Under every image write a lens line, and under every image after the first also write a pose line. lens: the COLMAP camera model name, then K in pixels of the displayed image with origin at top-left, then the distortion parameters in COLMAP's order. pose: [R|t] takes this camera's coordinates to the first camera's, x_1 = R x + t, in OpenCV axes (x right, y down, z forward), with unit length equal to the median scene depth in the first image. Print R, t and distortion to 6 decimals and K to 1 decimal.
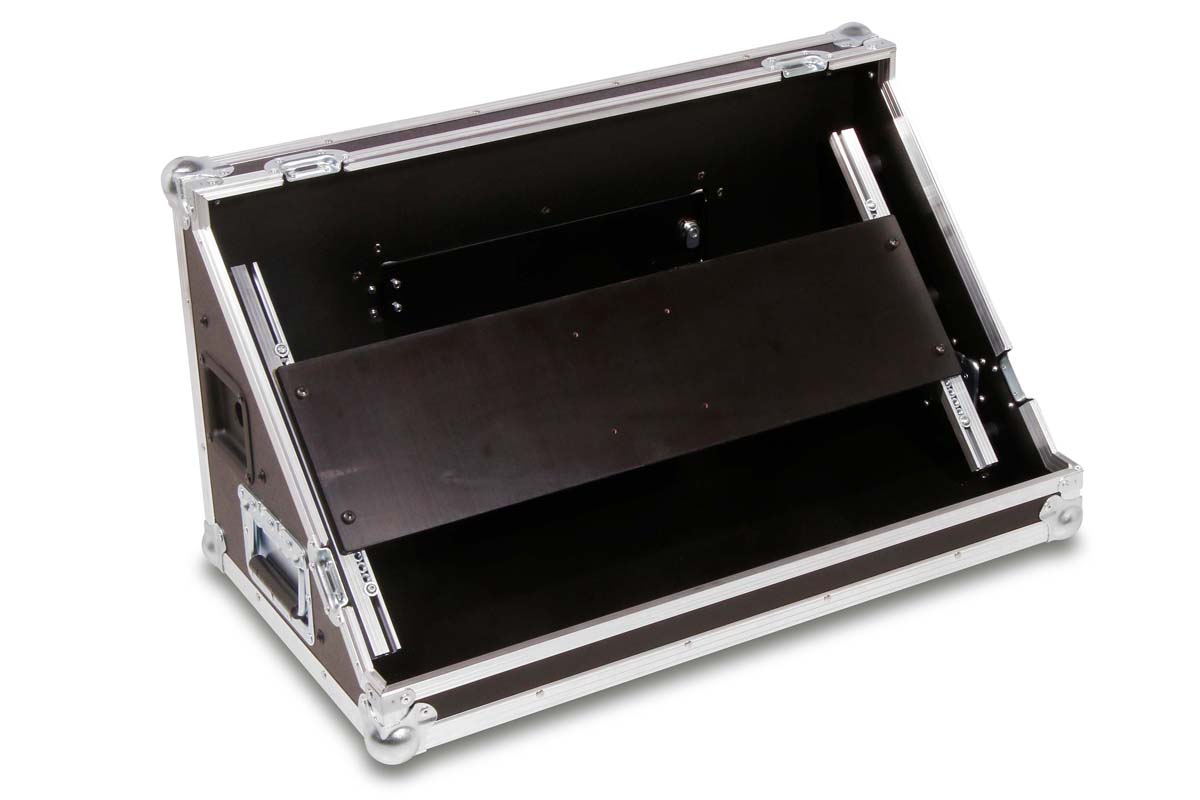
lens RADIAL K [[2239.7, 0, 591.8], [0, 2239.7, 397.1], [0, 0, 1]] dist [0.148009, 0.000000]
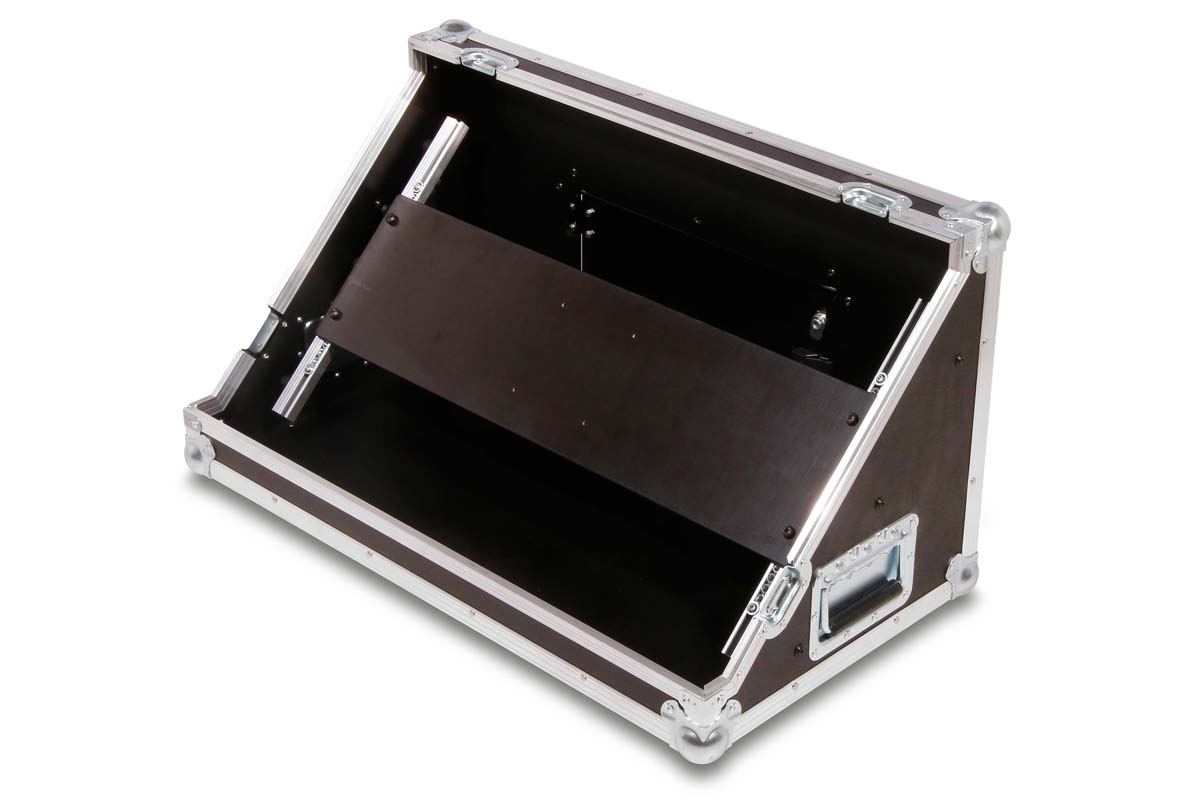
lens RADIAL K [[2239.7, 0, 604.4], [0, 2239.7, 390.4], [0, 0, 1]] dist [0.148009, 0.000000]
pose [[0.275778, 0.476739, -0.834666, 0.901842], [-0.428802, 0.838165, 0.337059, -0.359316], [0.860276, 0.264953, 0.435574, 0.540451]]
